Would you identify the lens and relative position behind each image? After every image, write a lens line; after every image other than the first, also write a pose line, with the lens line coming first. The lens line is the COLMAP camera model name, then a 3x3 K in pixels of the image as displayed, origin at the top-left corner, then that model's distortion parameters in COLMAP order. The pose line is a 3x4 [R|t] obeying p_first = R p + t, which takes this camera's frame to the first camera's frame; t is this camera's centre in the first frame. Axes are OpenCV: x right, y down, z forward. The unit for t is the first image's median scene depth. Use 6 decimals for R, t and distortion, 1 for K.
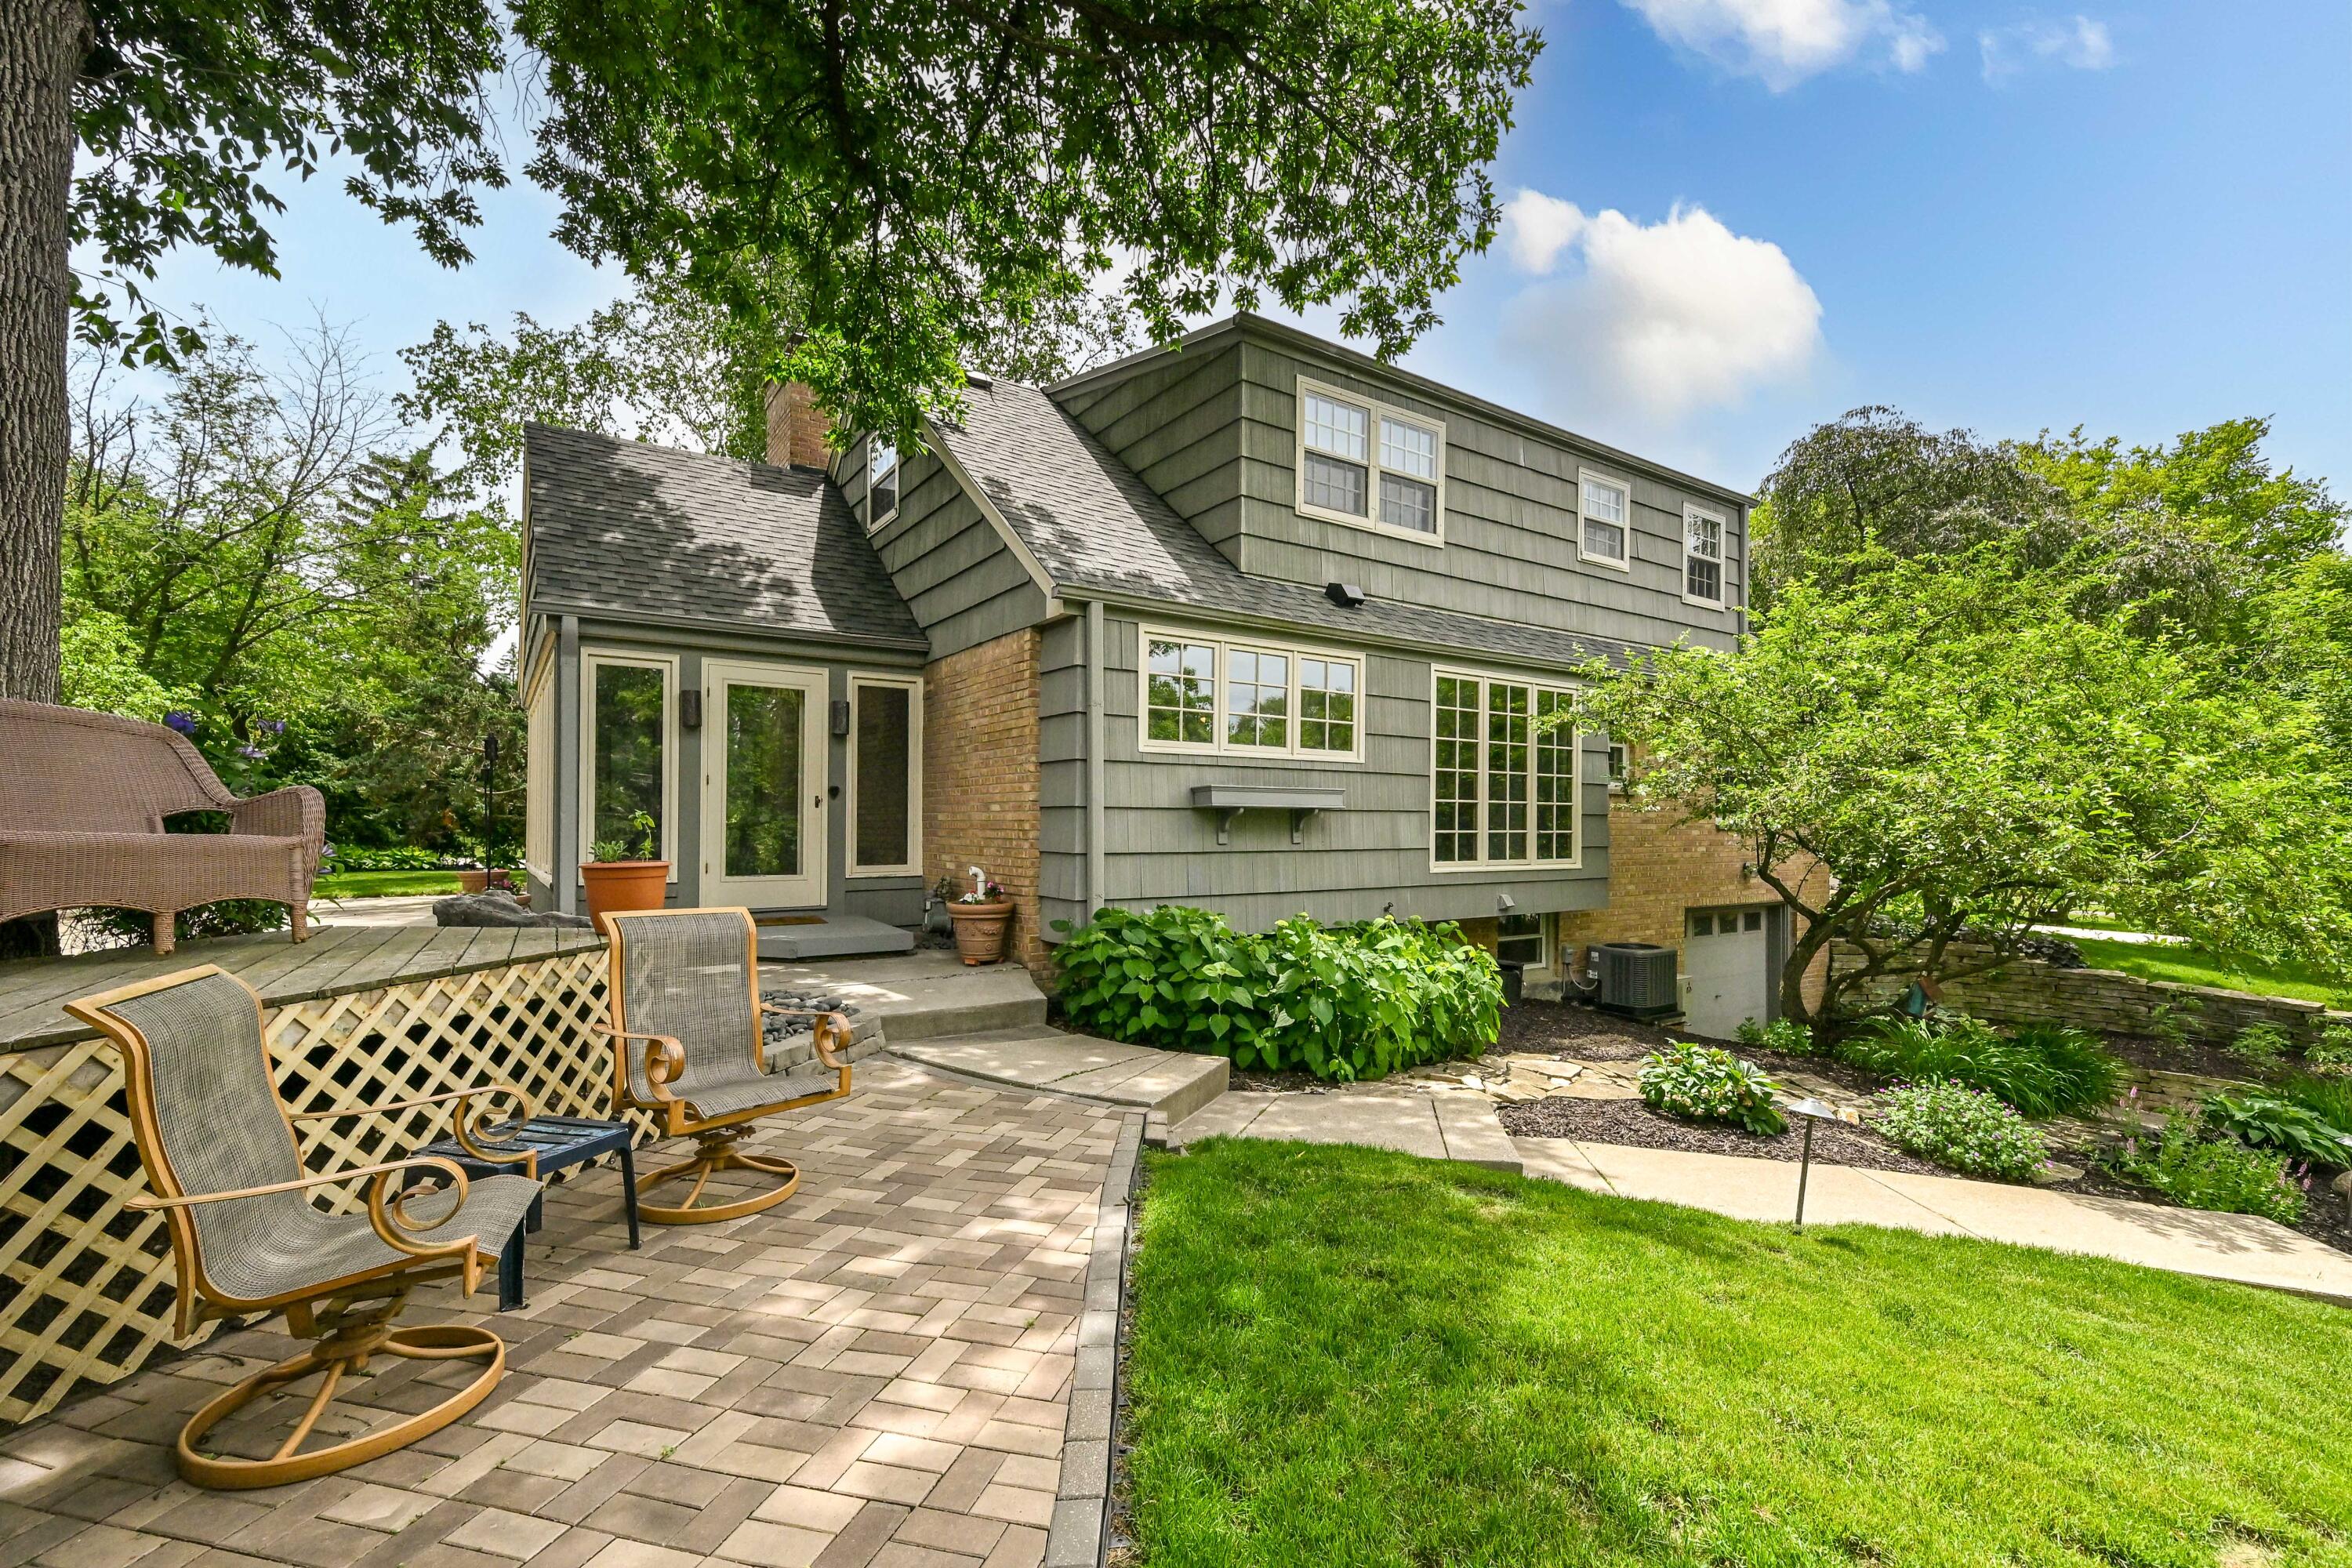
lens RADIAL K [[914.5, 0, 1178.0], [0, 914.5, 785.4], [0, 0, 1]] dist [0.005668, 0.000090]
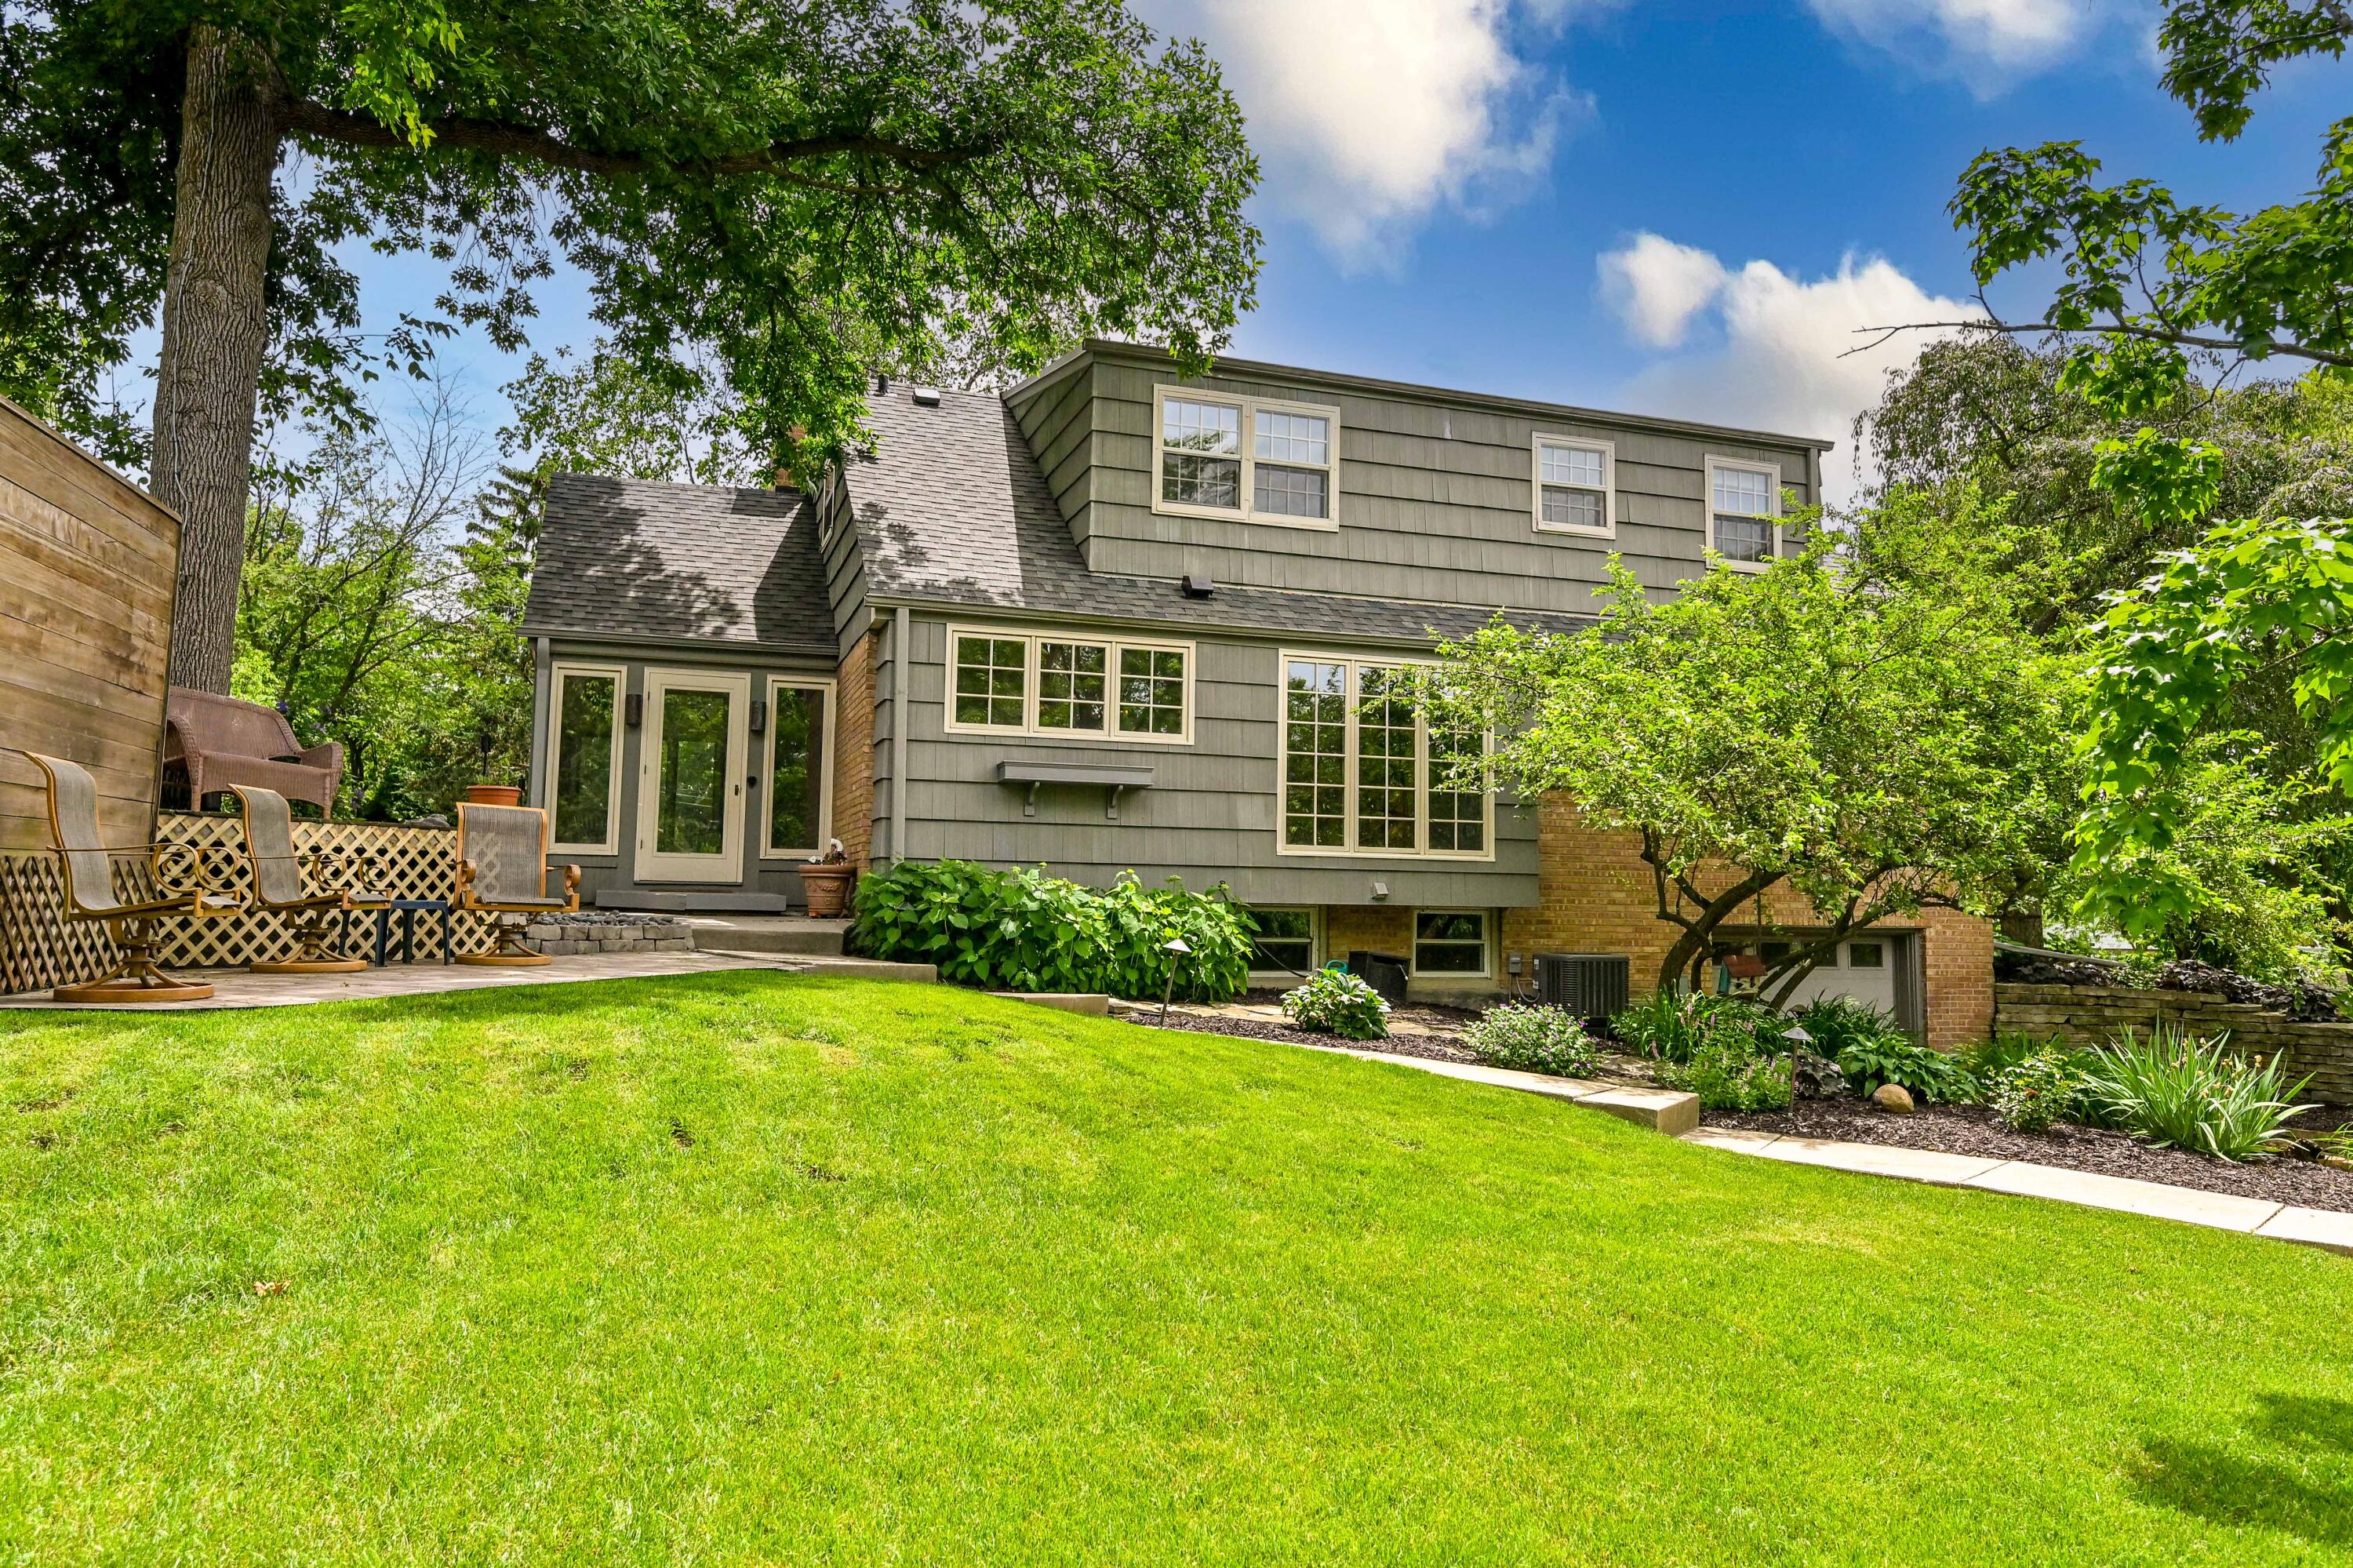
lens RADIAL K [[1326.0, 0, 1175.4], [0, 1326.0, 733.6], [0, 0, 1]] dist [0.002774, 0.001168]
pose [[0.967339, -0.022356, -0.252500, 0.515261], [0.000198, 0.996170, -0.087438, 0.086299], [0.253487, 0.084532, 0.963638, -0.426226]]
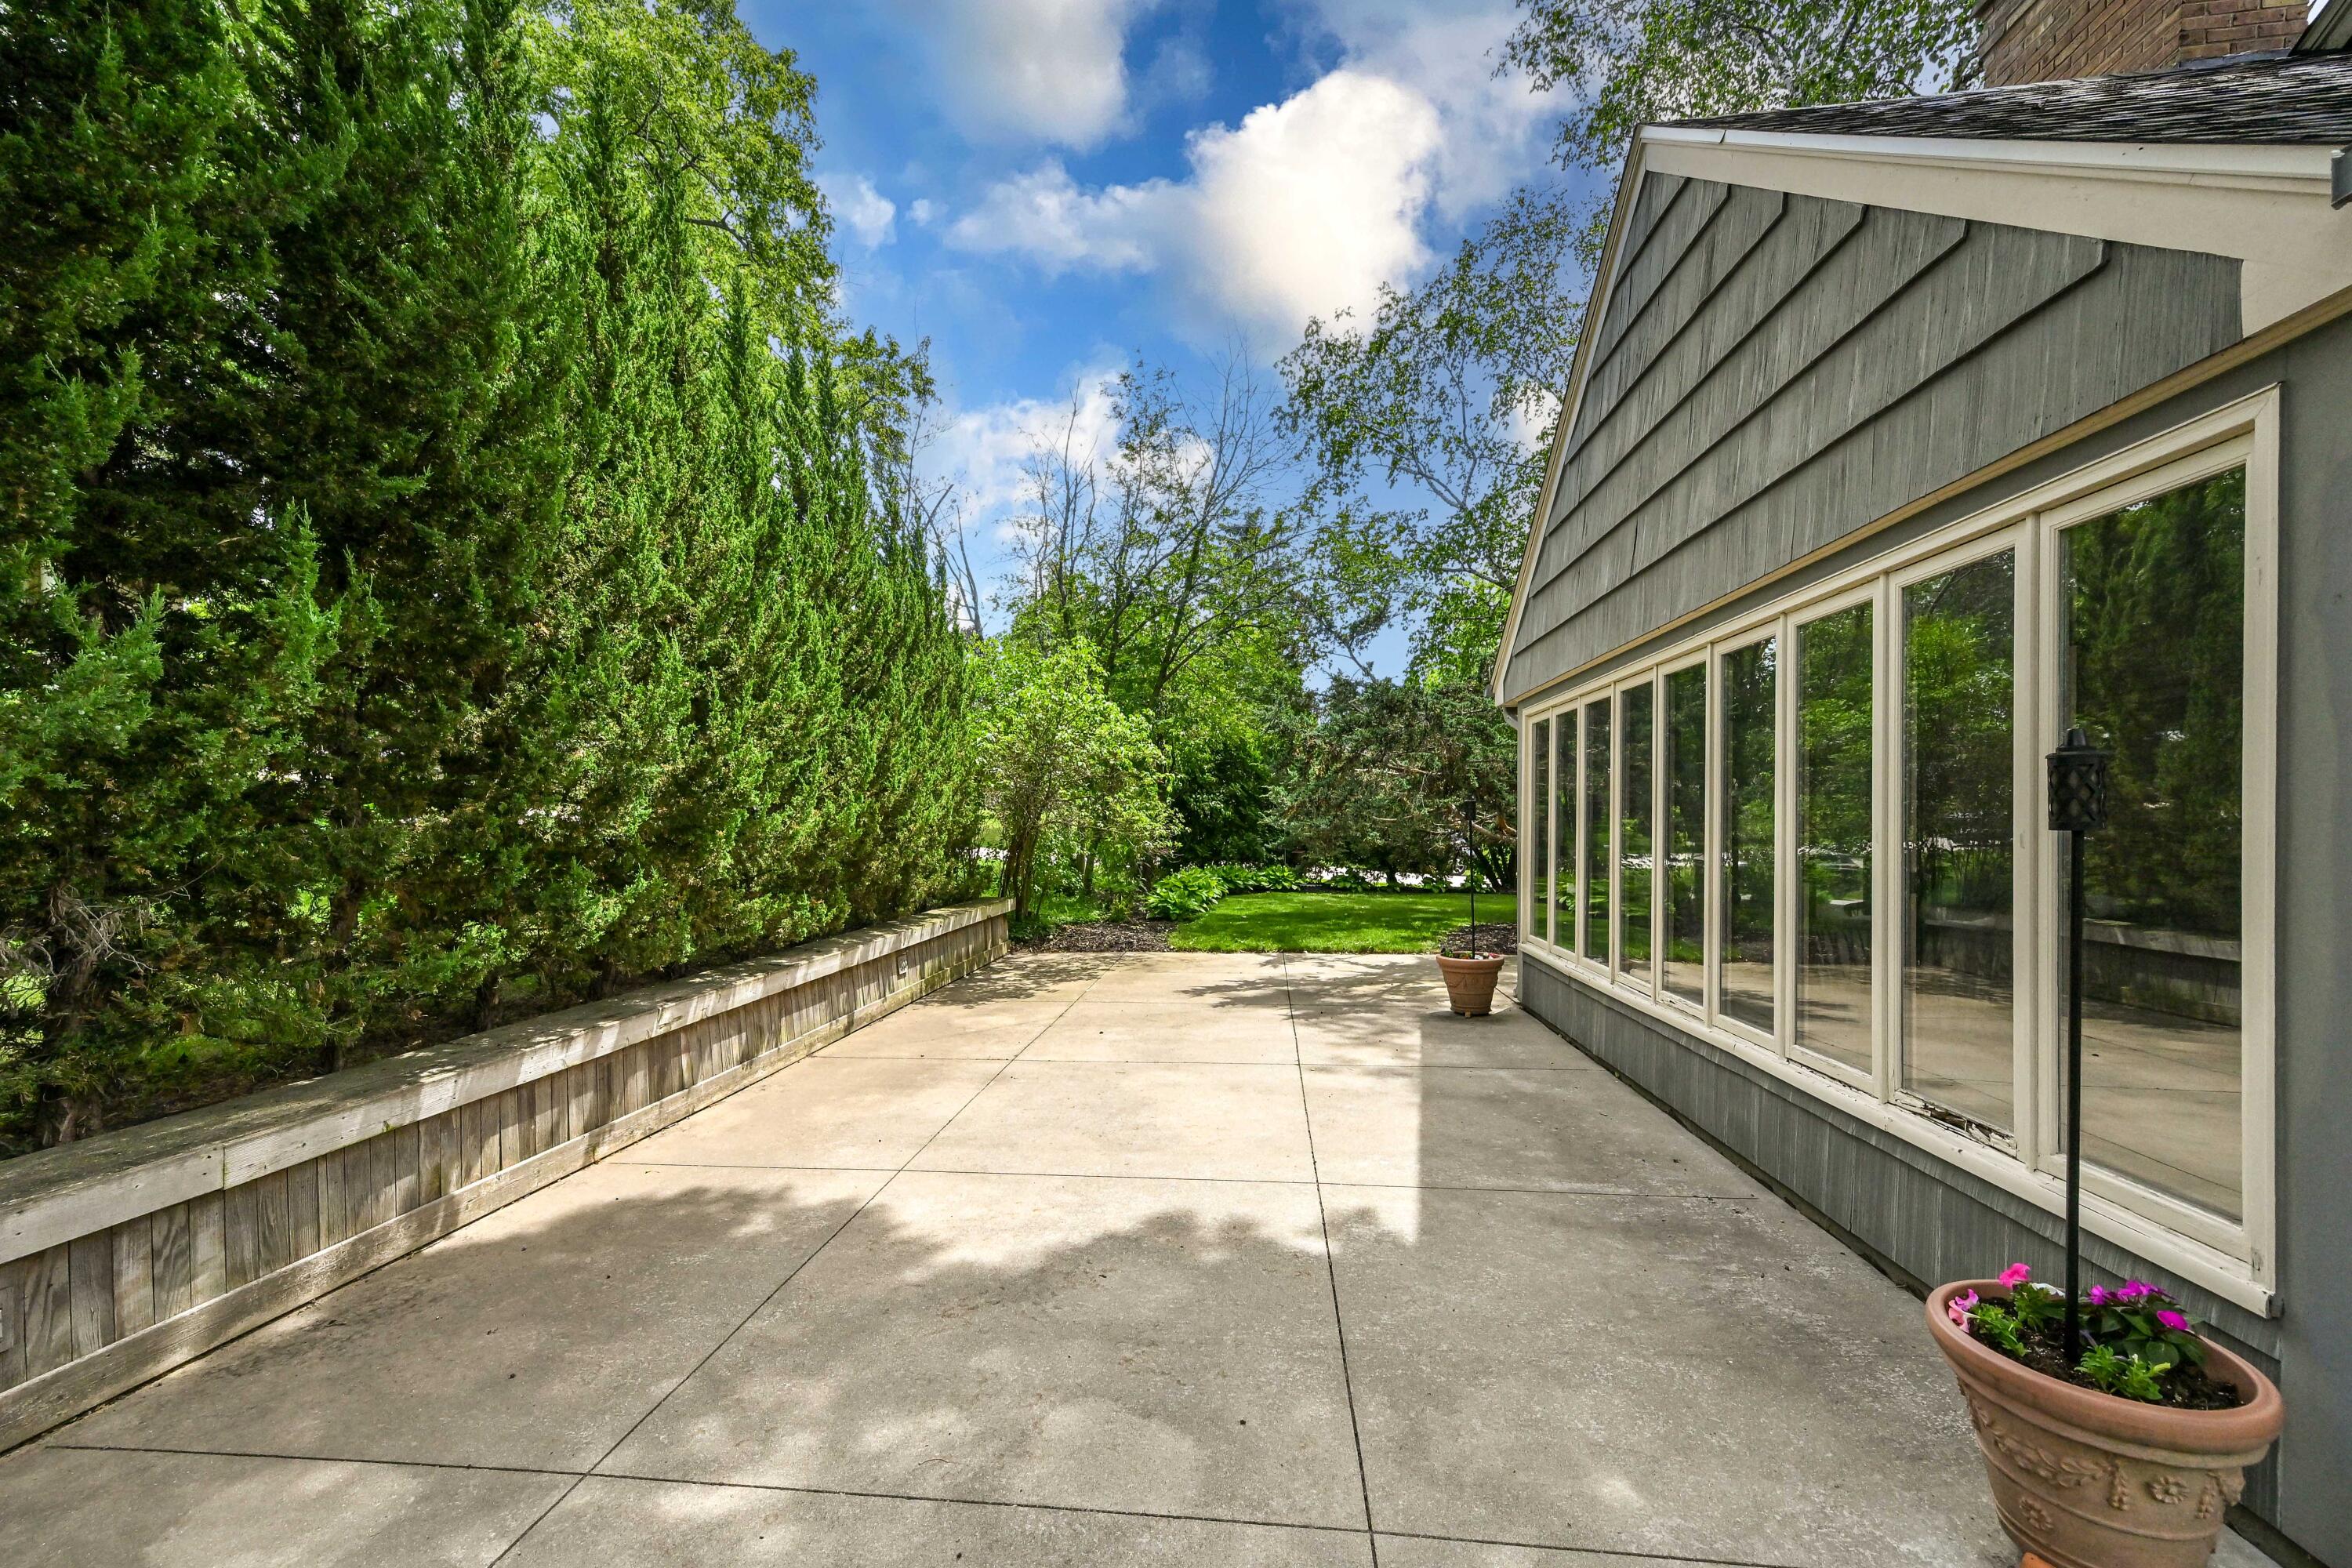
lens RADIAL K [[914.5, 0, 1178.0], [0, 914.5, 785.4], [0, 0, 1]] dist [0.005668, 0.000090]
pose [[0.732285, -0.011525, -0.680900, -0.651252], [0.001743, 0.999885, -0.015049, -0.039976], [0.680996, 0.009833, 0.732221, 0.553408]]
